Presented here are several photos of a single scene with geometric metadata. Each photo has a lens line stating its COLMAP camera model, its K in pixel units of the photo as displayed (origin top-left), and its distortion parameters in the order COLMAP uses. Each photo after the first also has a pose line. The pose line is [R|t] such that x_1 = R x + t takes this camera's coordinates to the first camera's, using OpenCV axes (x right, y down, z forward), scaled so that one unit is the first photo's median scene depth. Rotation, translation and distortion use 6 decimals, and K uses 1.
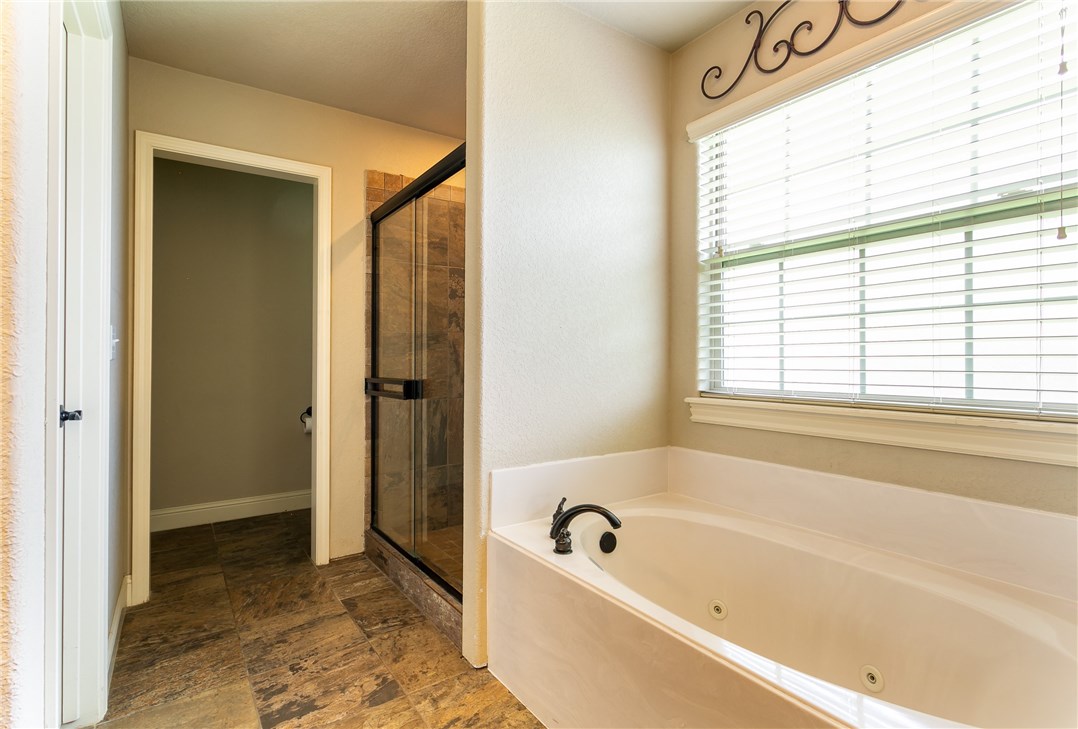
lens RADIAL K [[523.8, 0, 535.2], [0, 523.8, 358.6], [0, 0, 1]] dist [-0.000220, 0.000311]
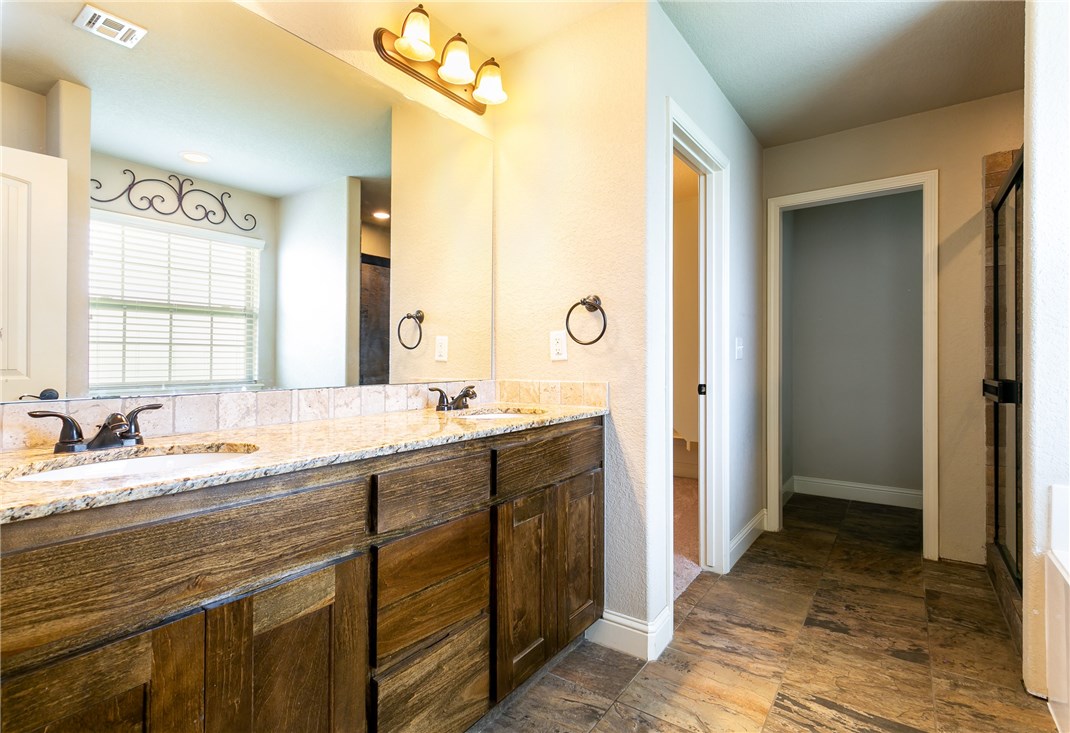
lens RADIAL K [[516.0, 0, 534.1], [0, 516.0, 357.3], [0, 0, 1]] dist [0.000391, 0.000034]
pose [[0.364607, -0.001852, -0.931160, 0.336756], [0.002523, 0.999996, -0.001001, -0.004021], [0.931158, -0.001984, 0.364610, -0.118545]]
